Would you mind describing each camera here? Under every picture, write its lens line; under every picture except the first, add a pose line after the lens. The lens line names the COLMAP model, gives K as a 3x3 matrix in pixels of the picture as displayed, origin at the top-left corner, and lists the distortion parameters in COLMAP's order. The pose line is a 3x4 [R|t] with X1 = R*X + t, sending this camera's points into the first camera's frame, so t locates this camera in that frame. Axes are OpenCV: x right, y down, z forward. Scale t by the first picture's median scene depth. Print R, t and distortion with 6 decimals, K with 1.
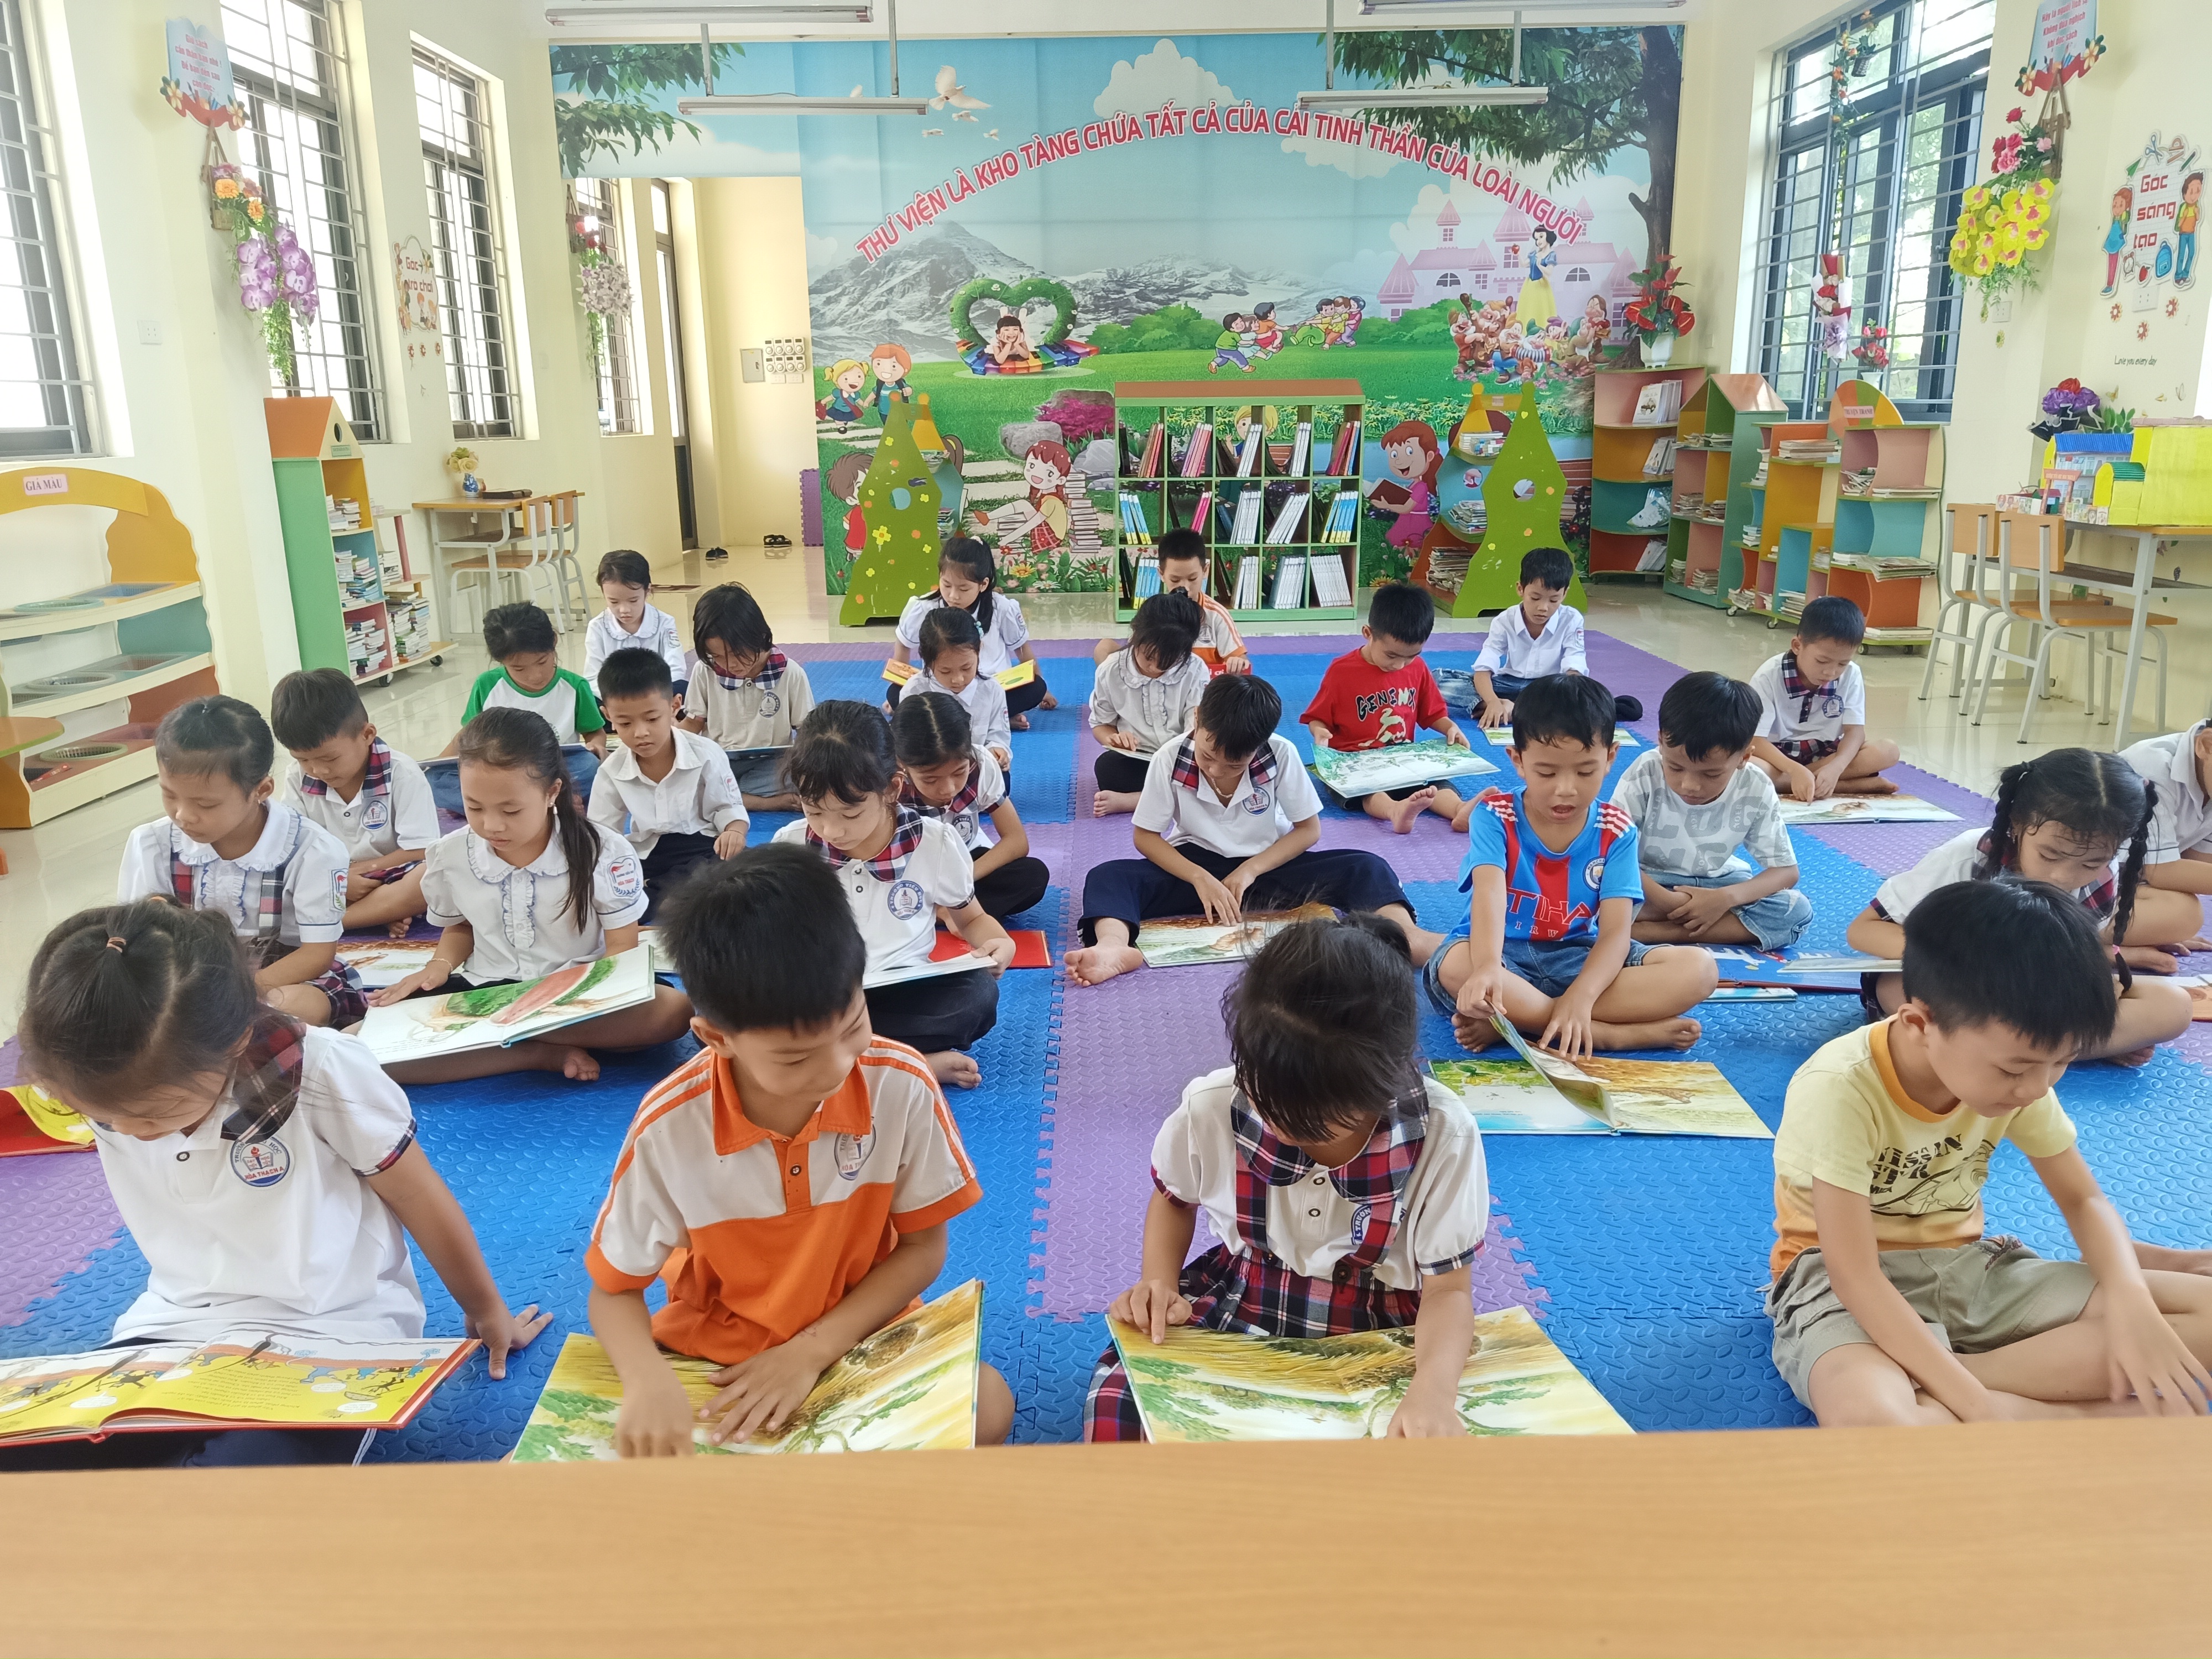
lens RADIAL K [[1598.0, 0, 1098.2], [0, 1598.0, 828.9], [0, 0, 1]] dist [0.097206, -0.113354]
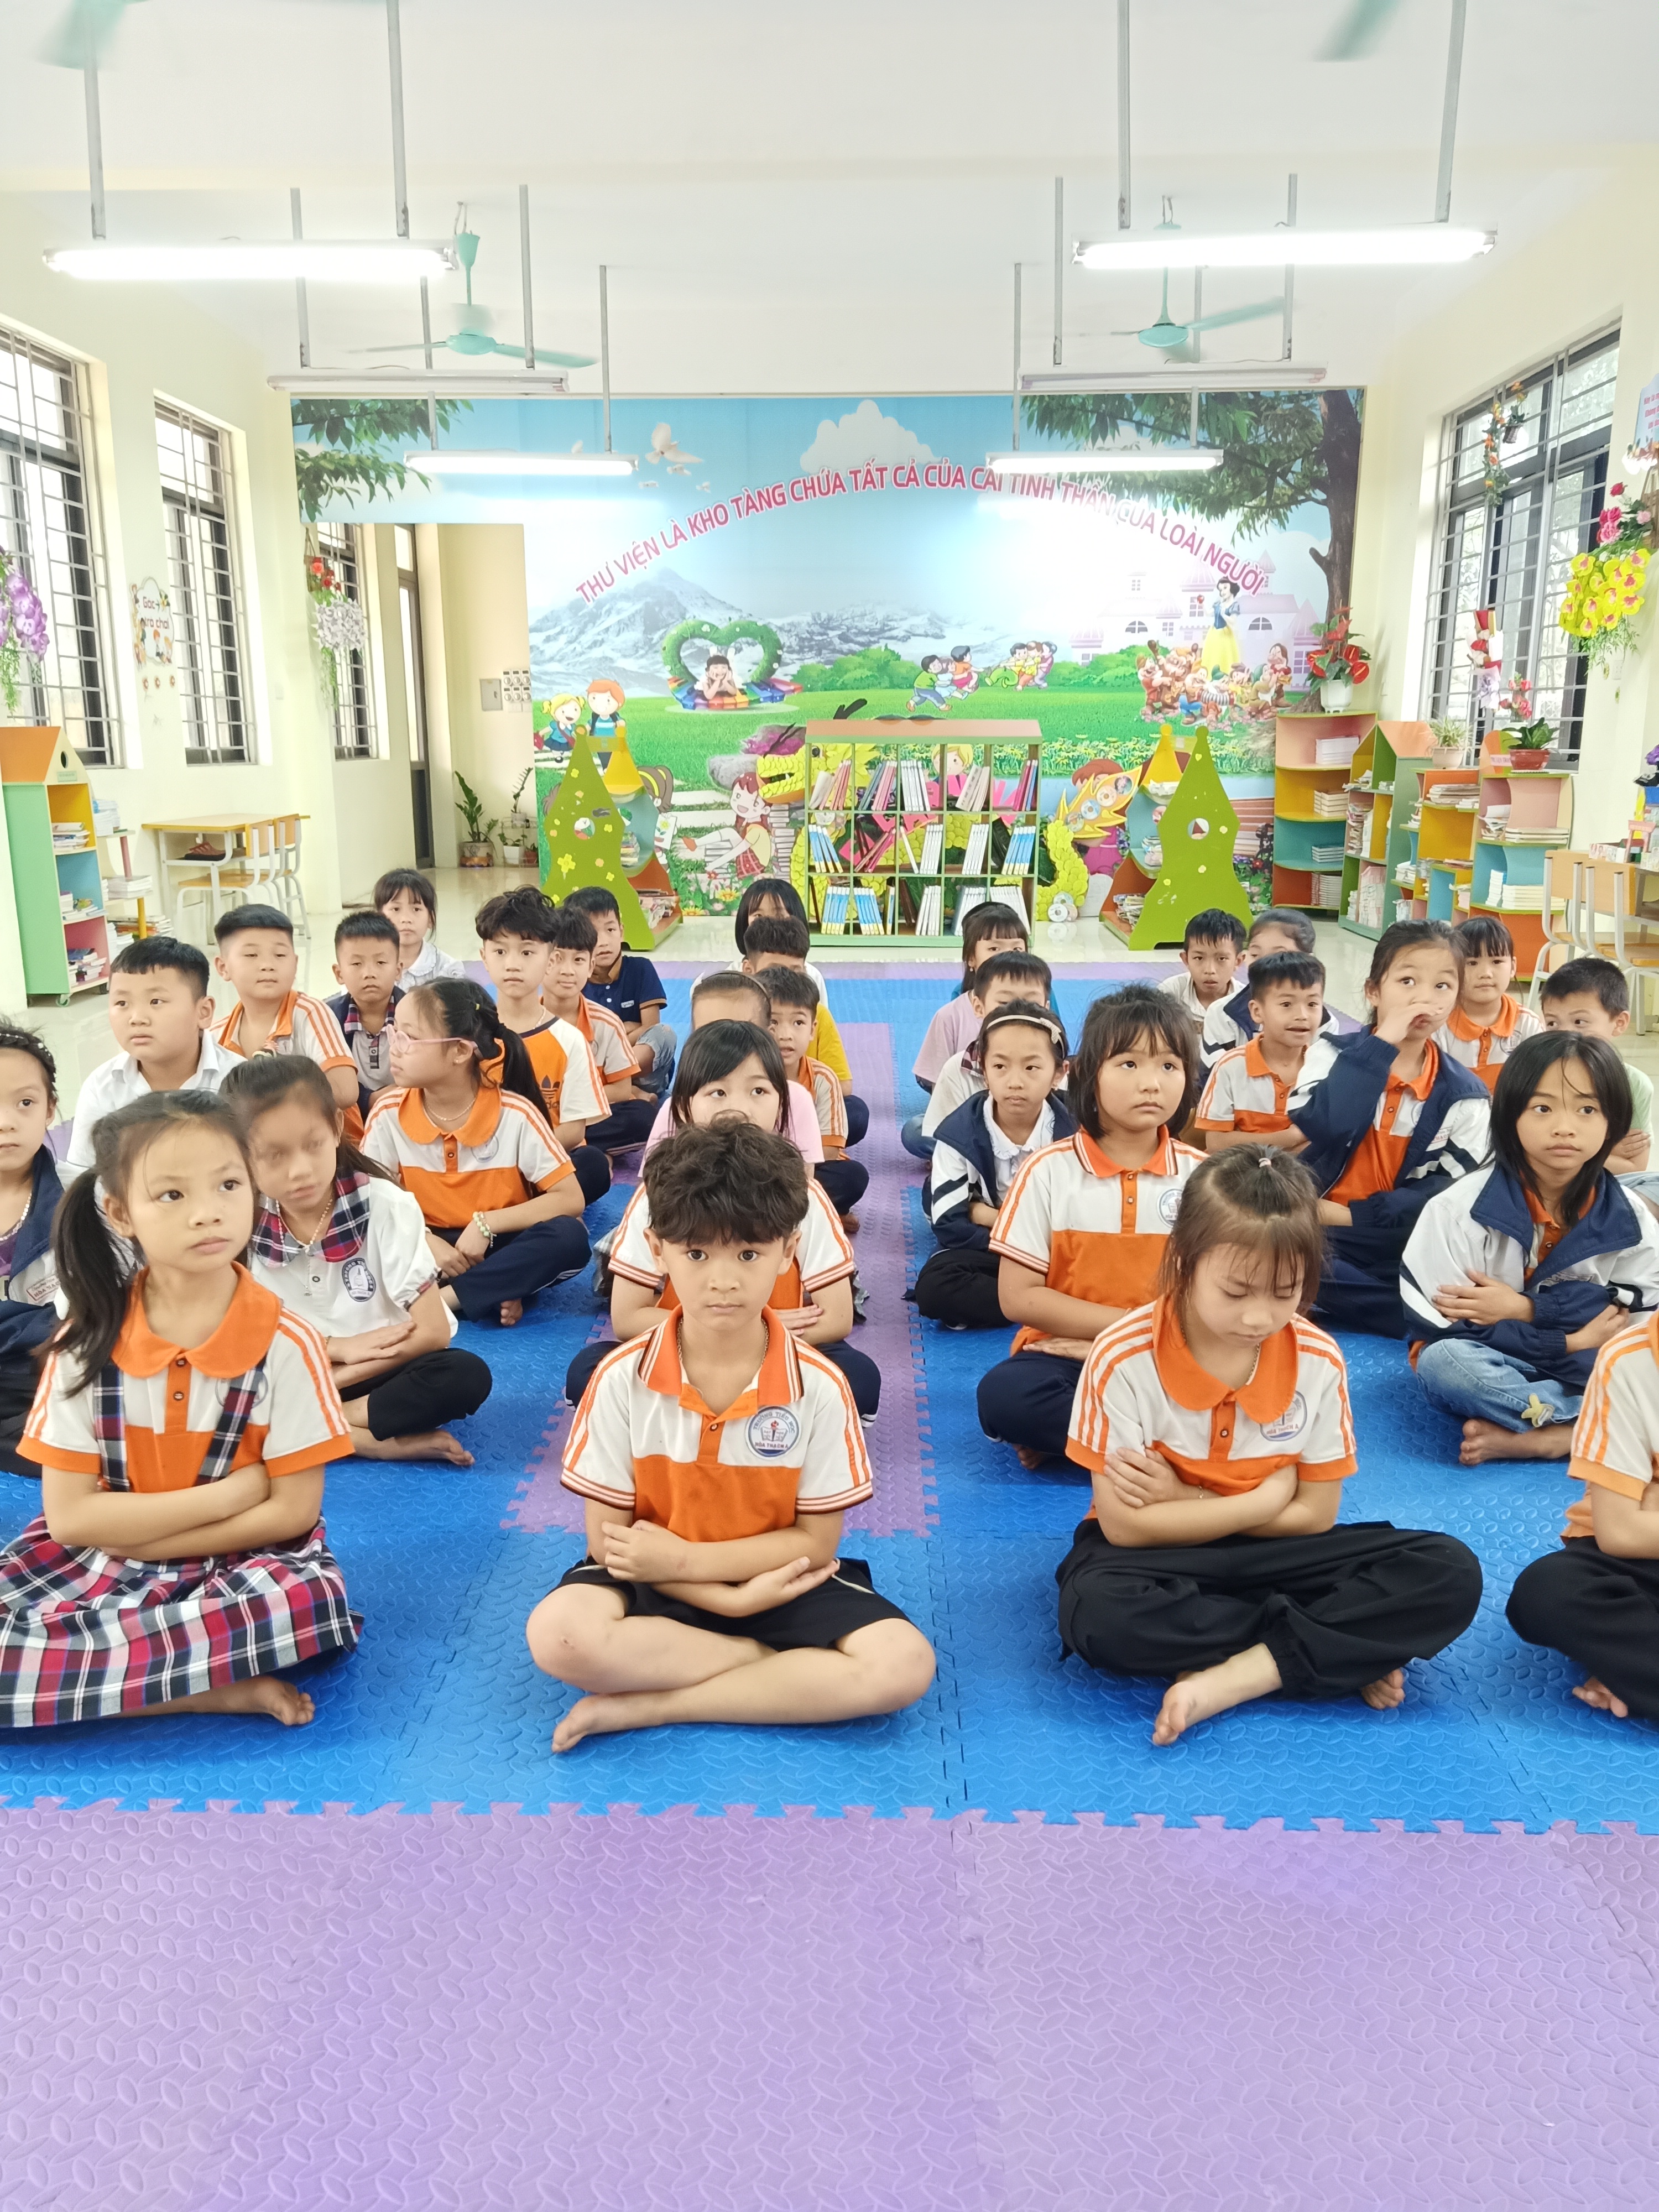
lens RADIAL K [[1598.0, 0, 824.6], [0, 1598.0, 1092.1], [0, 0, 1]] dist [0.097206, -0.113354]
pose [[0.999435, 0.020122, -0.026912, 0.049782], [-0.021058, 0.999167, -0.034965, 0.003140], [0.026186, 0.035512, 0.999026, -0.041326]]
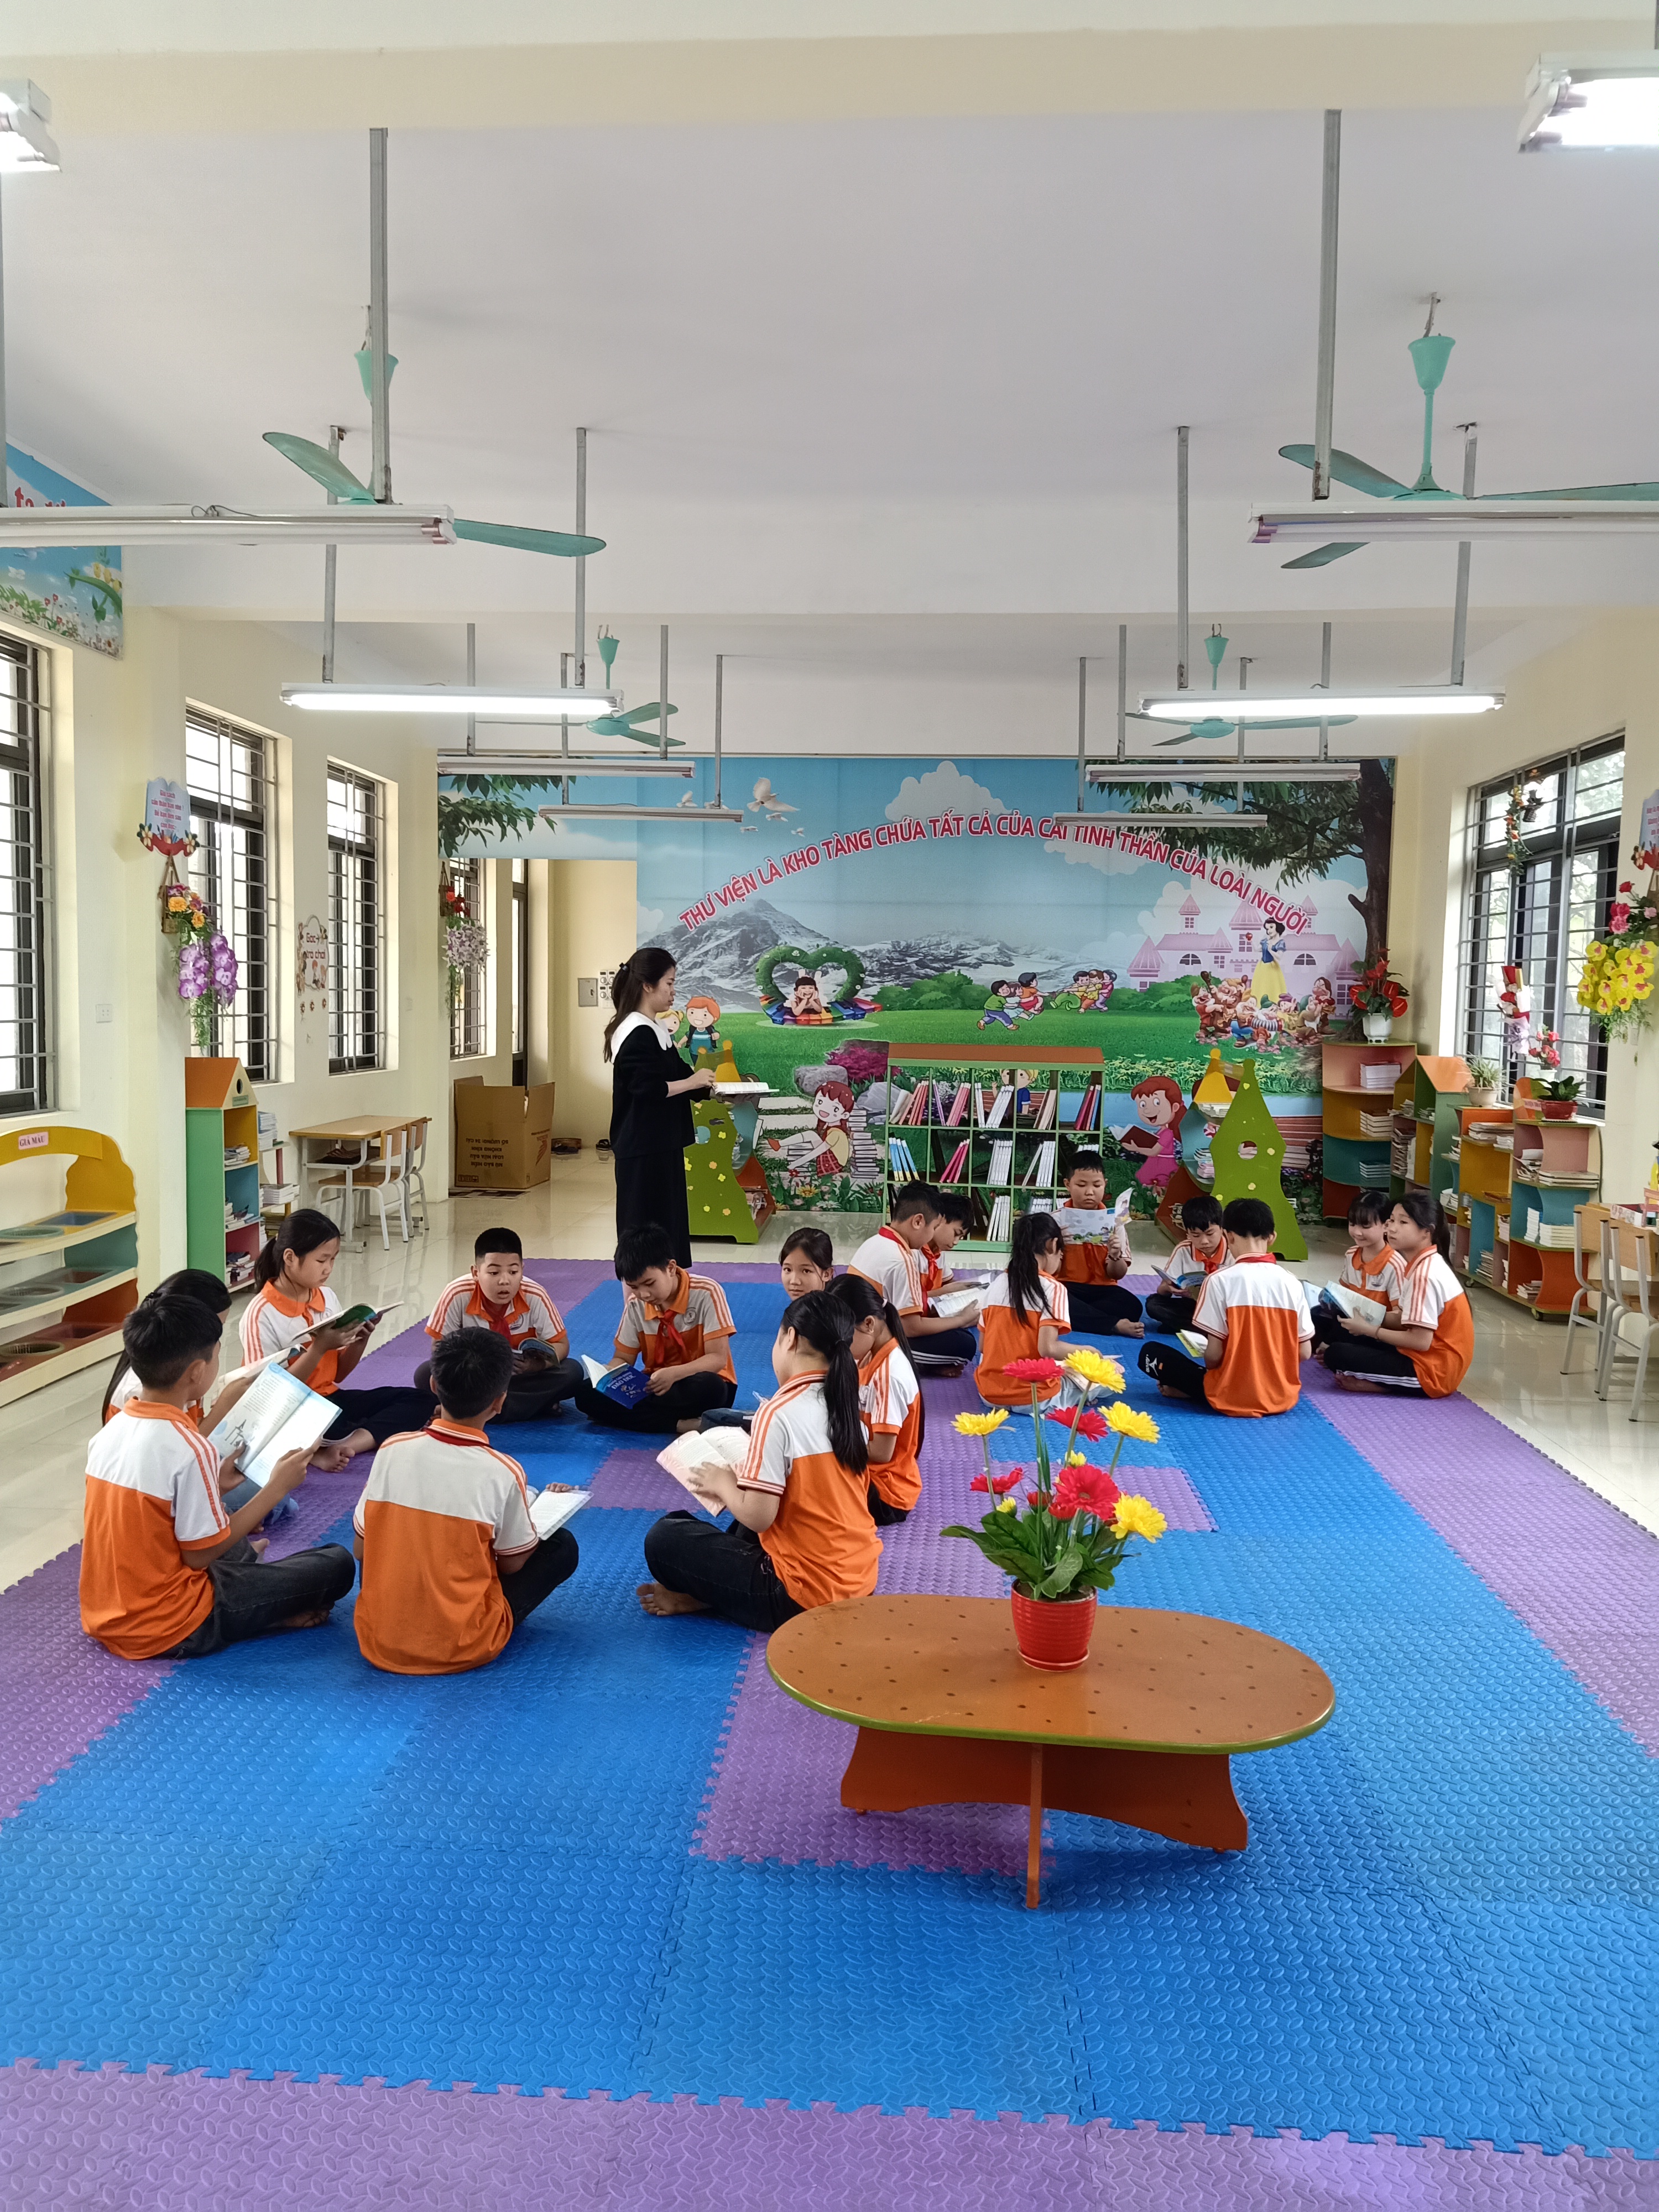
lens RADIAL K [[1598.0, 0, 822.3], [0, 1598.0, 1105.4], [0, 0, 1]] dist [0.097206, -0.113354]
pose [[0.997405, 0.037156, -0.061665, 0.031619], [-0.047682, 0.982671, -0.179119, -0.022293], [0.053941, 0.181594, 0.981893, -0.114783]]
